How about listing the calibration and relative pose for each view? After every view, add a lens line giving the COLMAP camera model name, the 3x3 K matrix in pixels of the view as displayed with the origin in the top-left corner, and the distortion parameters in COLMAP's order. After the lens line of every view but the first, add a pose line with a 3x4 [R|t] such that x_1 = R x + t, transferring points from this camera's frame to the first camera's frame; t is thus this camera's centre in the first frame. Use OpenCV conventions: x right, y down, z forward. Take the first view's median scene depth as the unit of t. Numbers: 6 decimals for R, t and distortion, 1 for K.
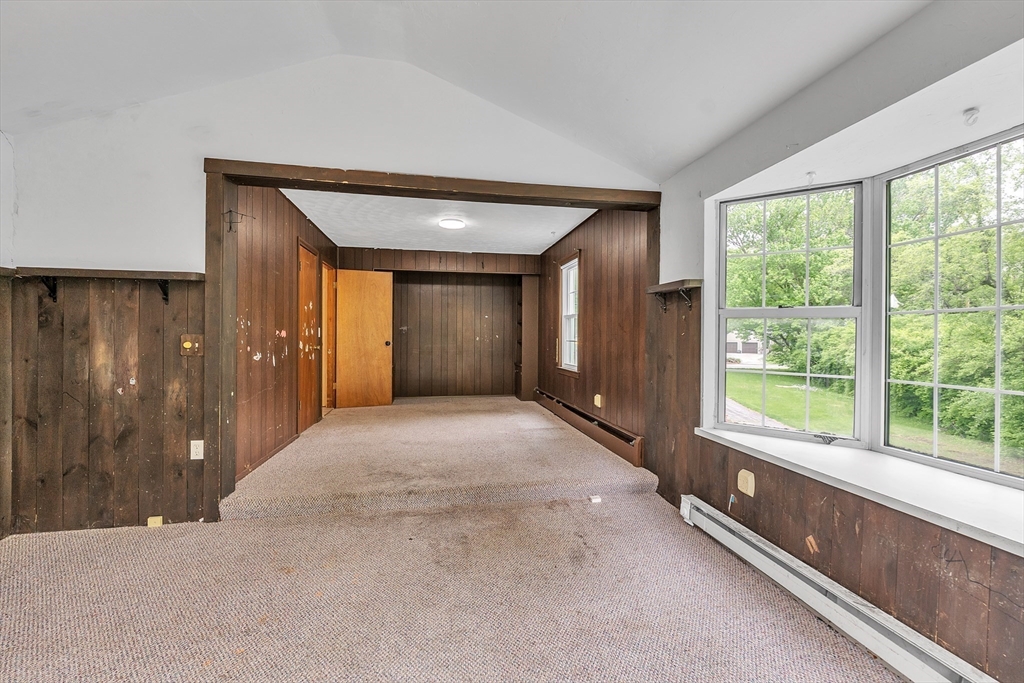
lens RADIAL K [[430.3, 0, 515.8], [0, 430.3, 336.1], [0, 0, 1]] dist [-0.009386, 0.000330]
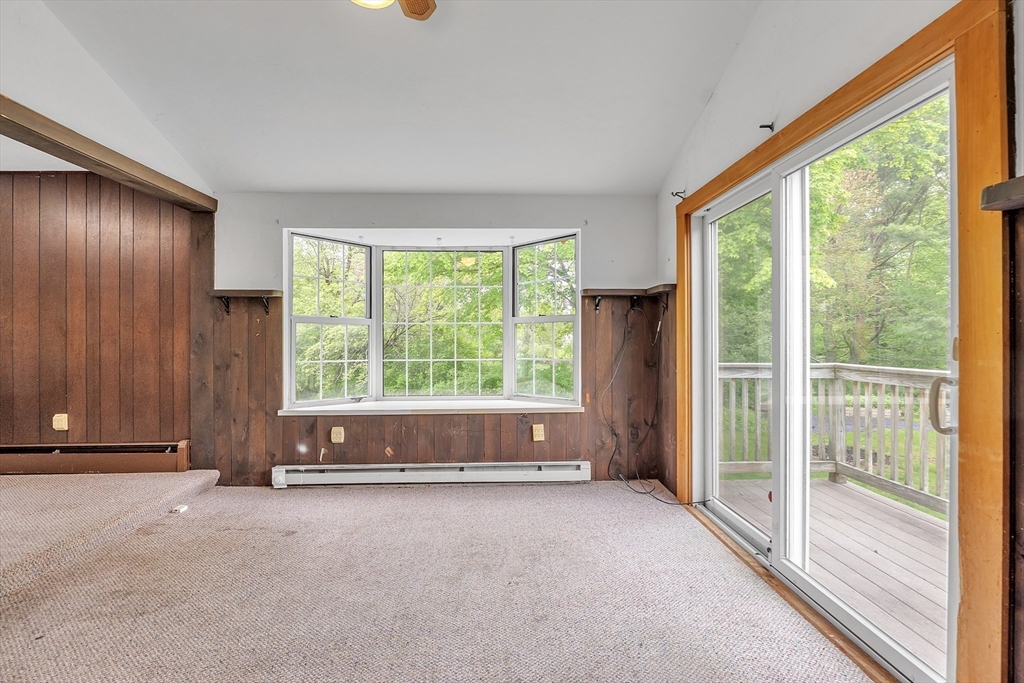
lens RADIAL K [[442.5, 0, 514.7], [0, 442.5, 336.7], [0, 0, 1]] dist [-0.011323, 0.000225]
pose [[0.141050, -0.002189, 0.990000, -0.664402], [0.004629, 0.999988, 0.001552, 0.001400], [-0.989992, 0.004364, 0.141058, 0.130917]]
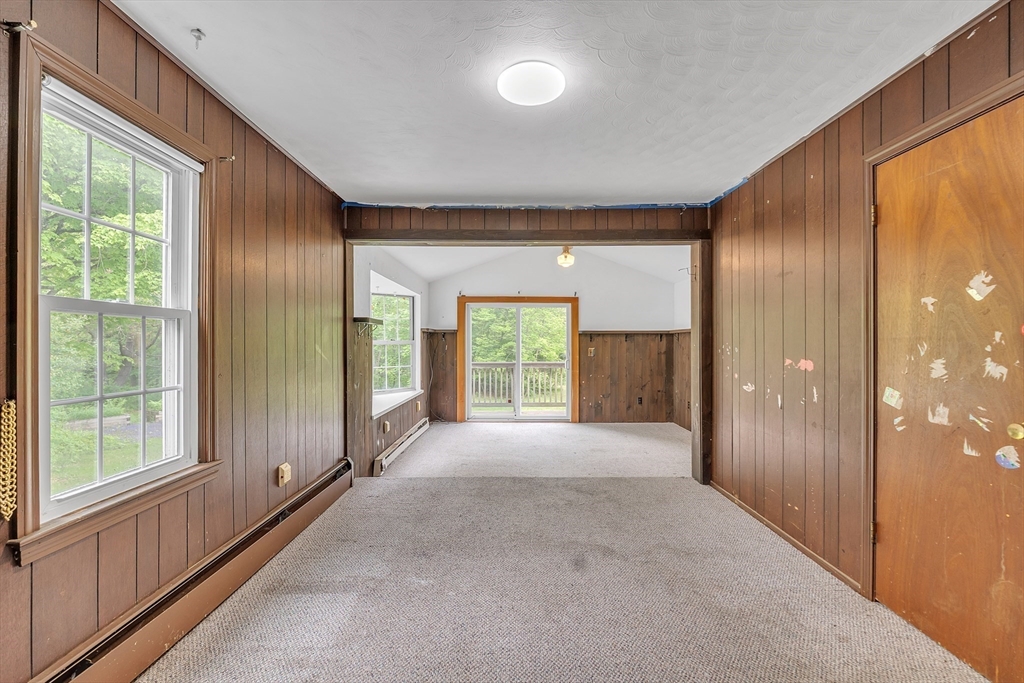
lens RADIAL K [[430.3, 0, 515.8], [0, 430.3, 336.1], [0, 0, 1]] dist [-0.009386, 0.000330]
pose [[-0.985407, -0.000266, 0.170214, -0.315733], [-0.002379, 0.999923, -0.012210, -0.050909], [-0.170198, -0.012437, -0.985331, 2.187823]]
